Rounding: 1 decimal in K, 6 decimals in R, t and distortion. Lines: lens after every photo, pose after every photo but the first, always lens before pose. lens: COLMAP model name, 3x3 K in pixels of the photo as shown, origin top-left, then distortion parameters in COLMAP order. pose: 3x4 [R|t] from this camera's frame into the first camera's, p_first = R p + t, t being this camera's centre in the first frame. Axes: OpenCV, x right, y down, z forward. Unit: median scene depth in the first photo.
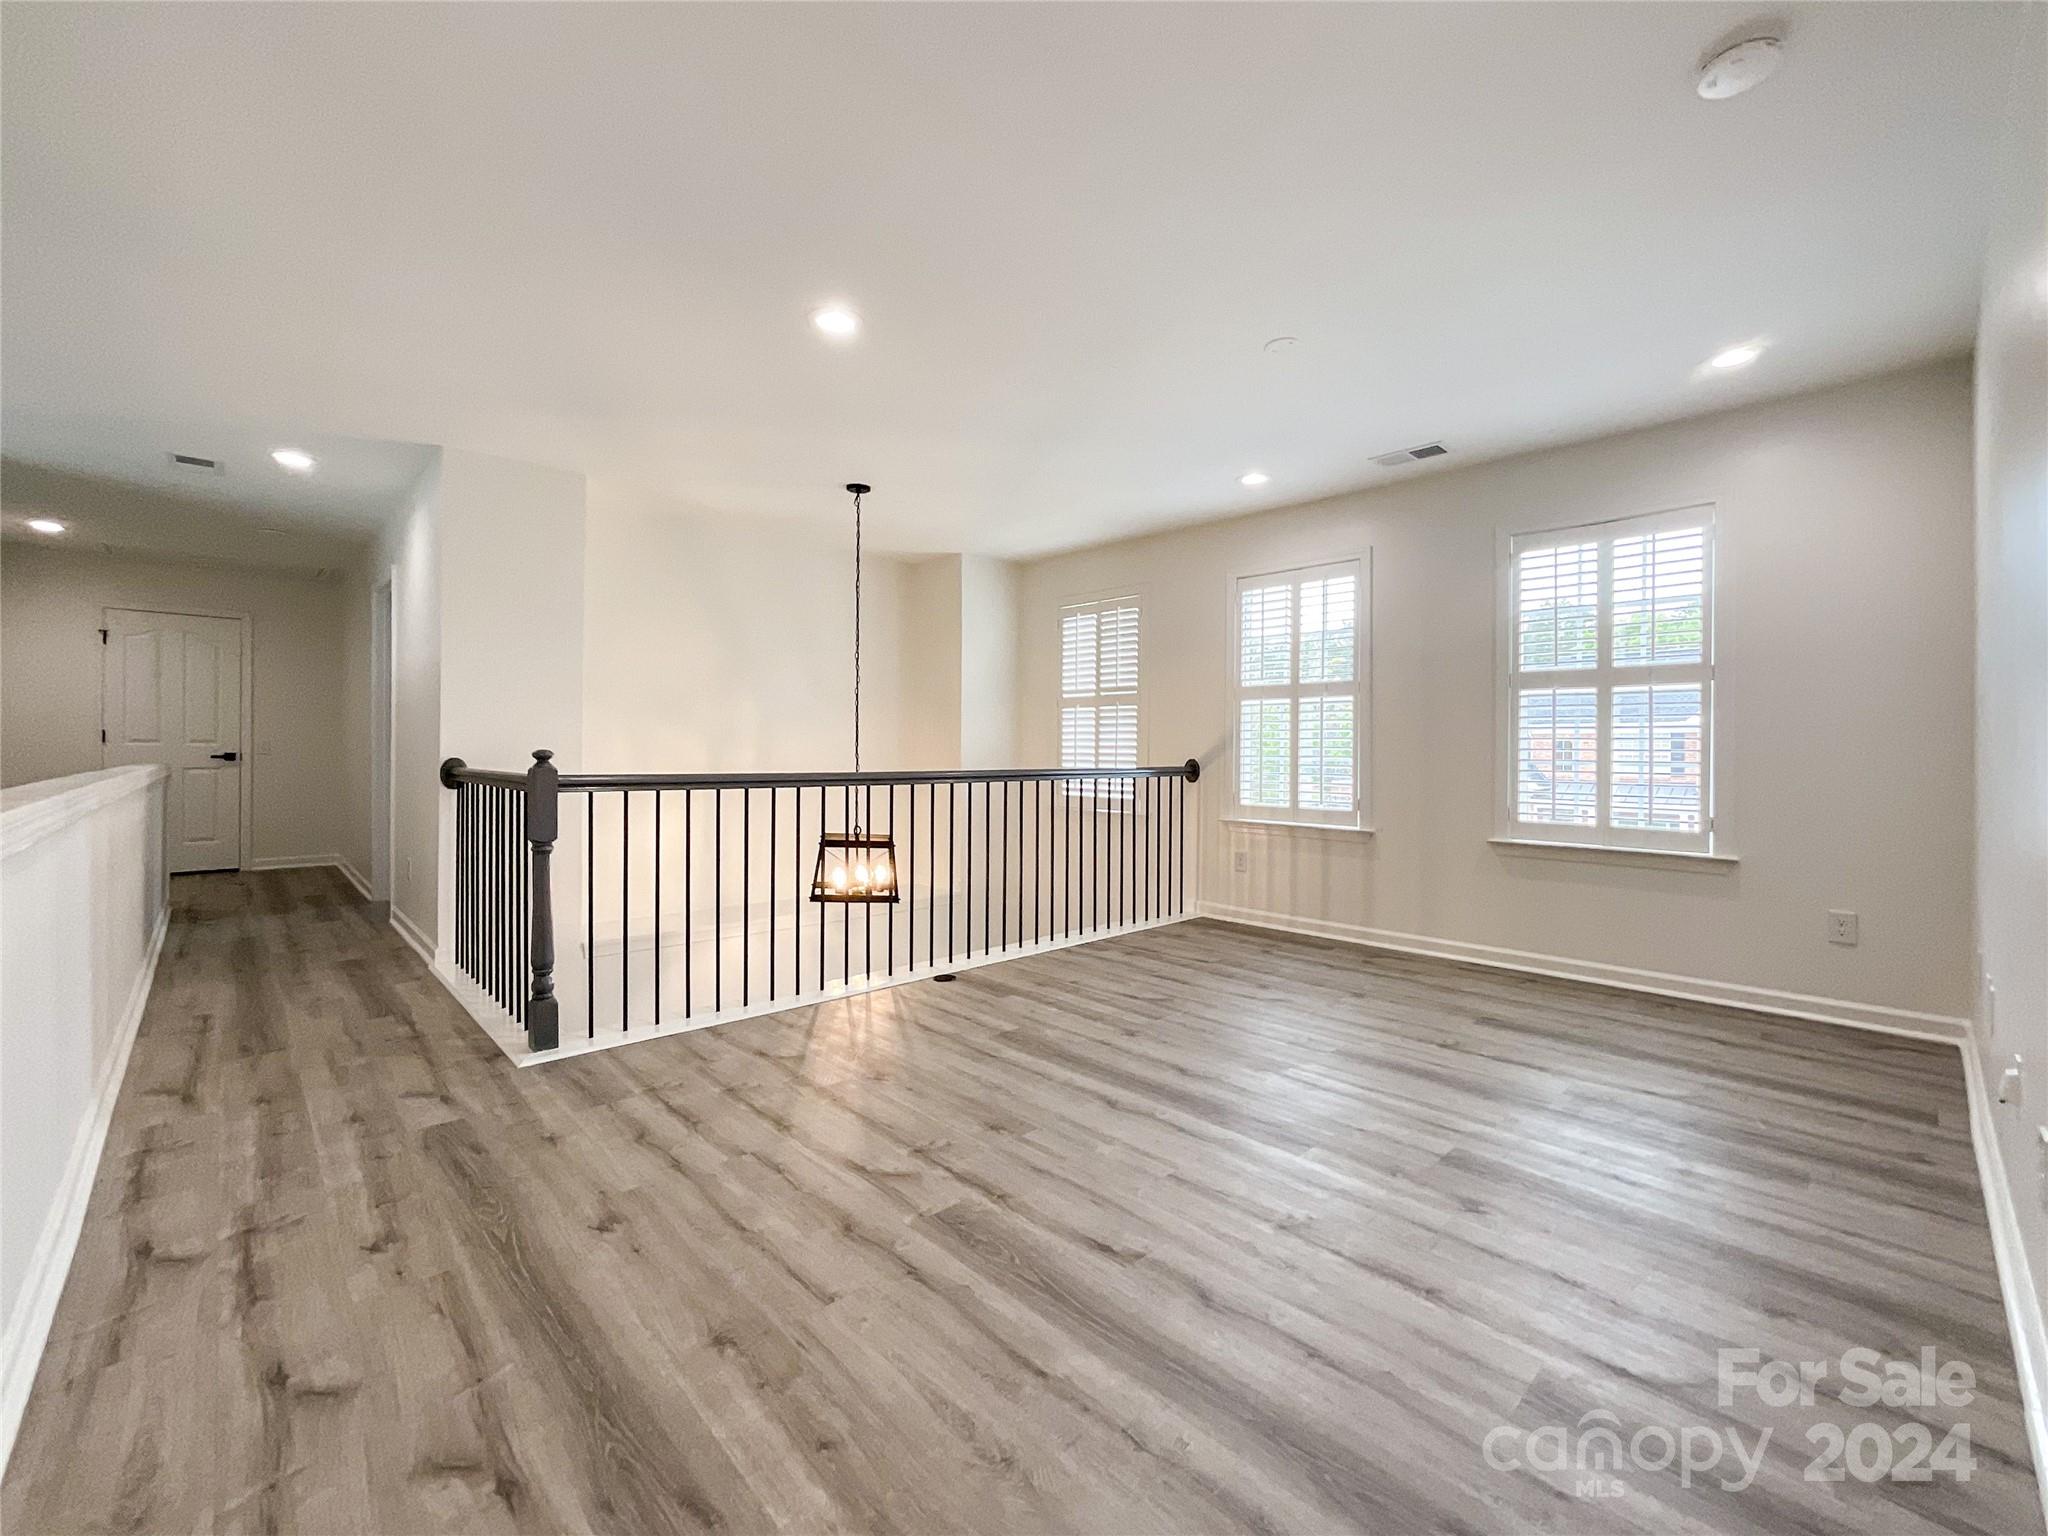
lens RADIAL K [[847.3, 0, 1024.0], [0, 847.3, 768.0], [0, 0, 1]] dist [-0.024227, 0.008557]
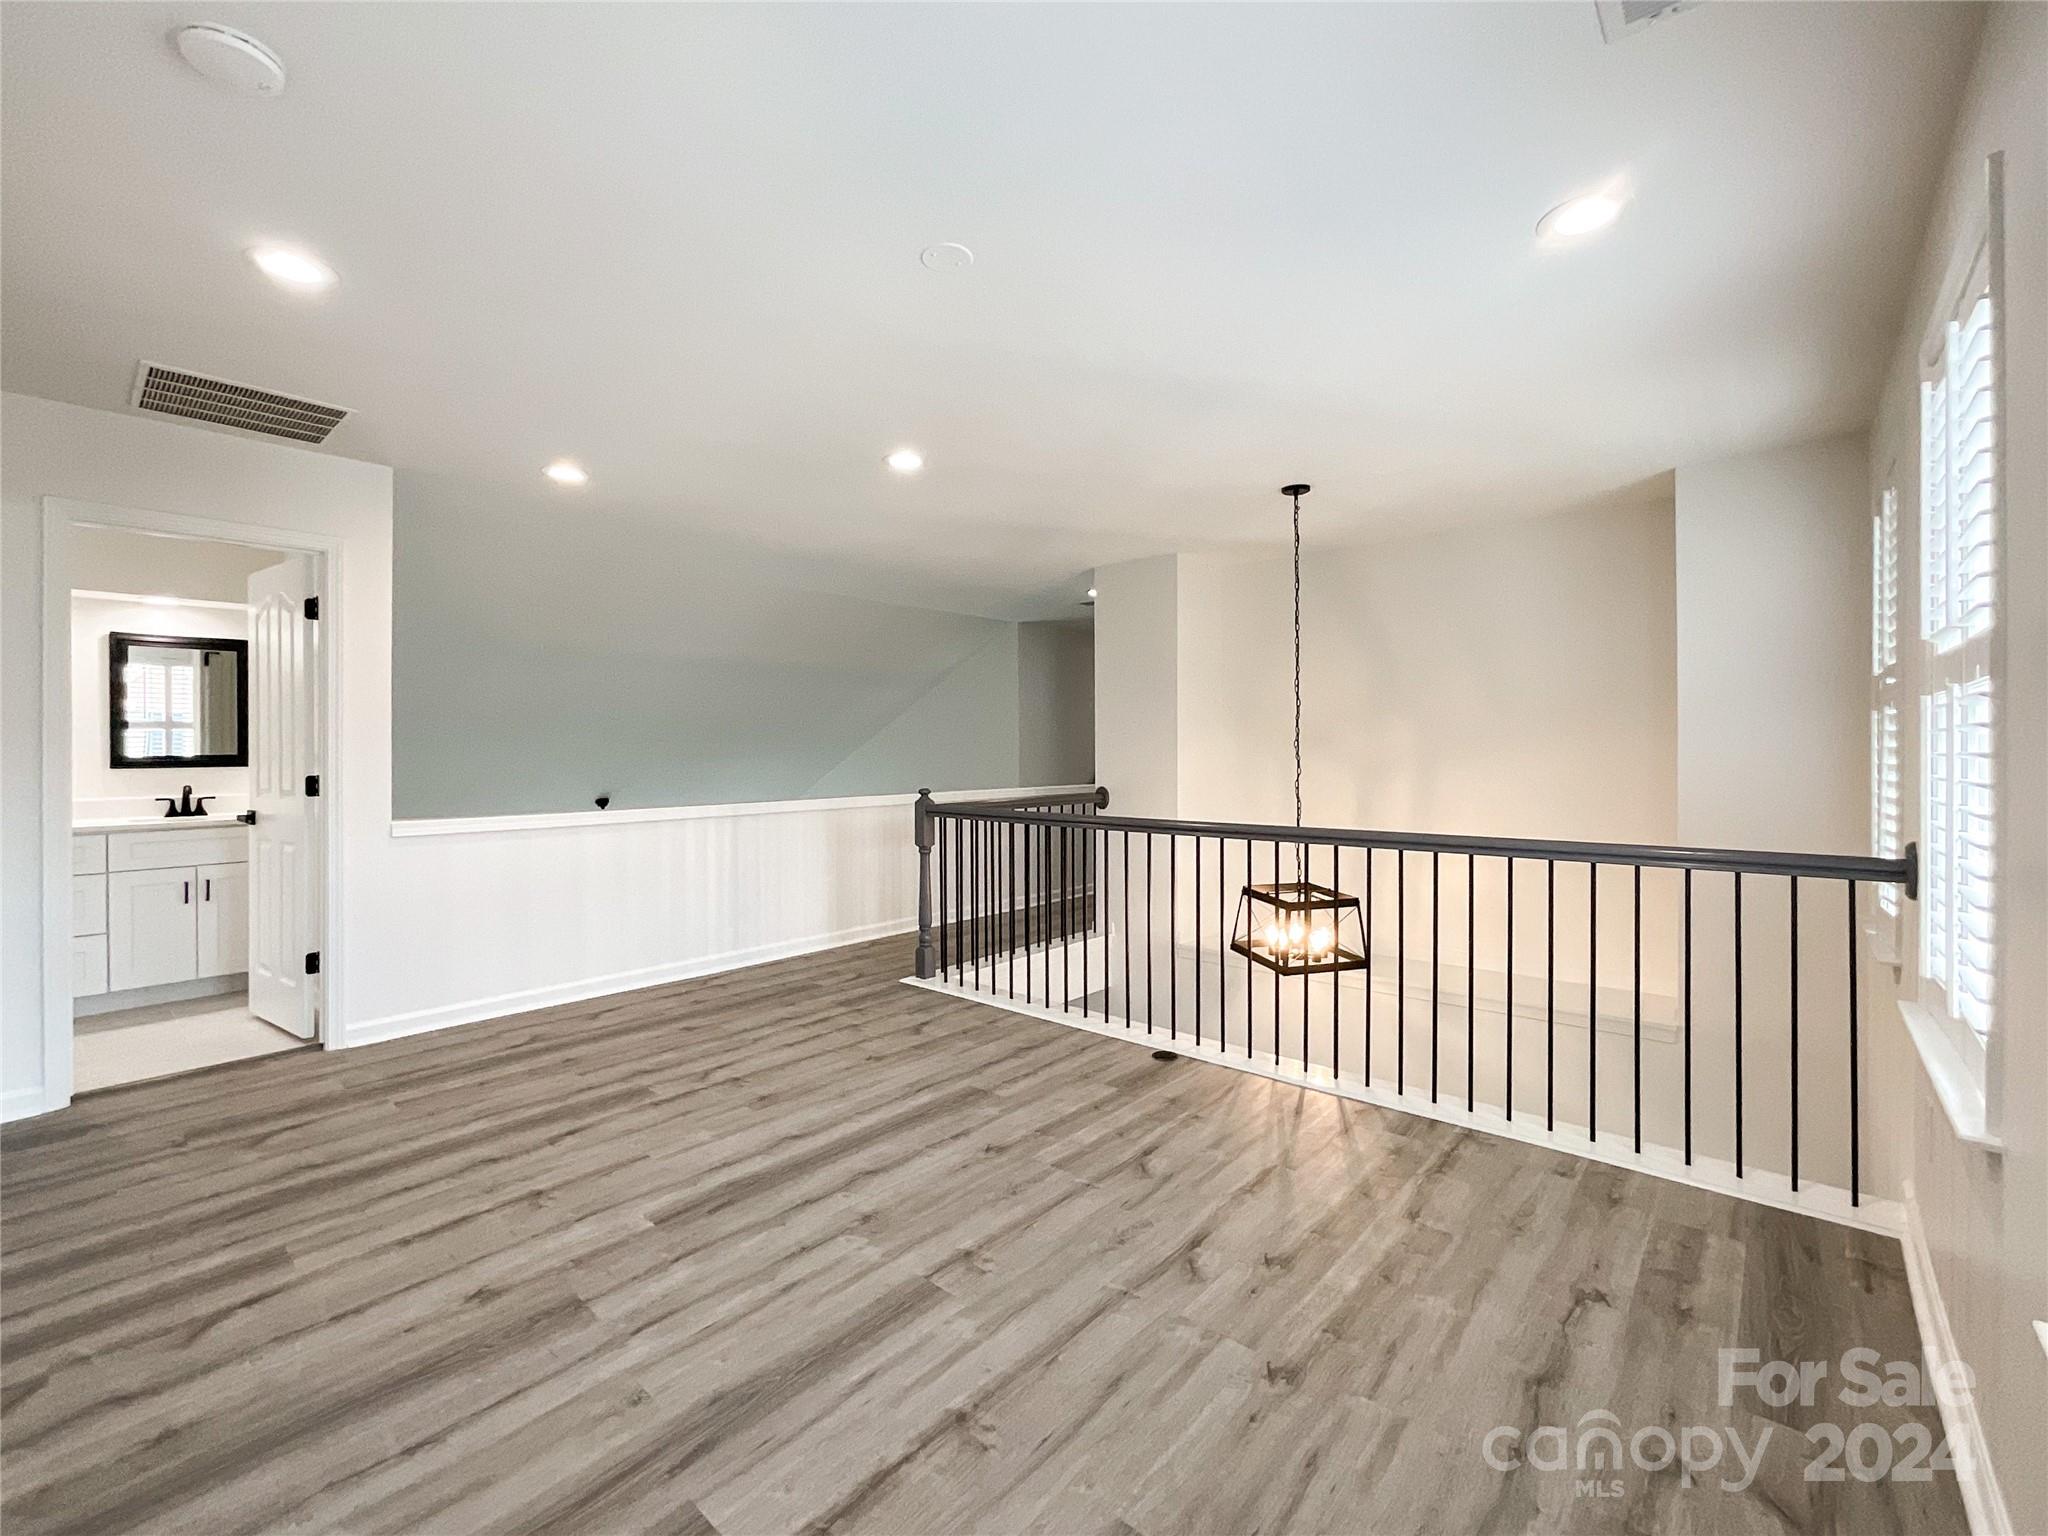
lens RADIAL K [[865.6, 0, 1024.1], [0, 865.6, 832.8], [0, 0, 1]] dist [-0.023946, 0.005770]
pose [[0.089618, 0.080506, -0.992717, 1.141563], [-0.017921, 0.996697, 0.079211, -0.079568], [0.995815, 0.010692, 0.090765, 1.137563]]
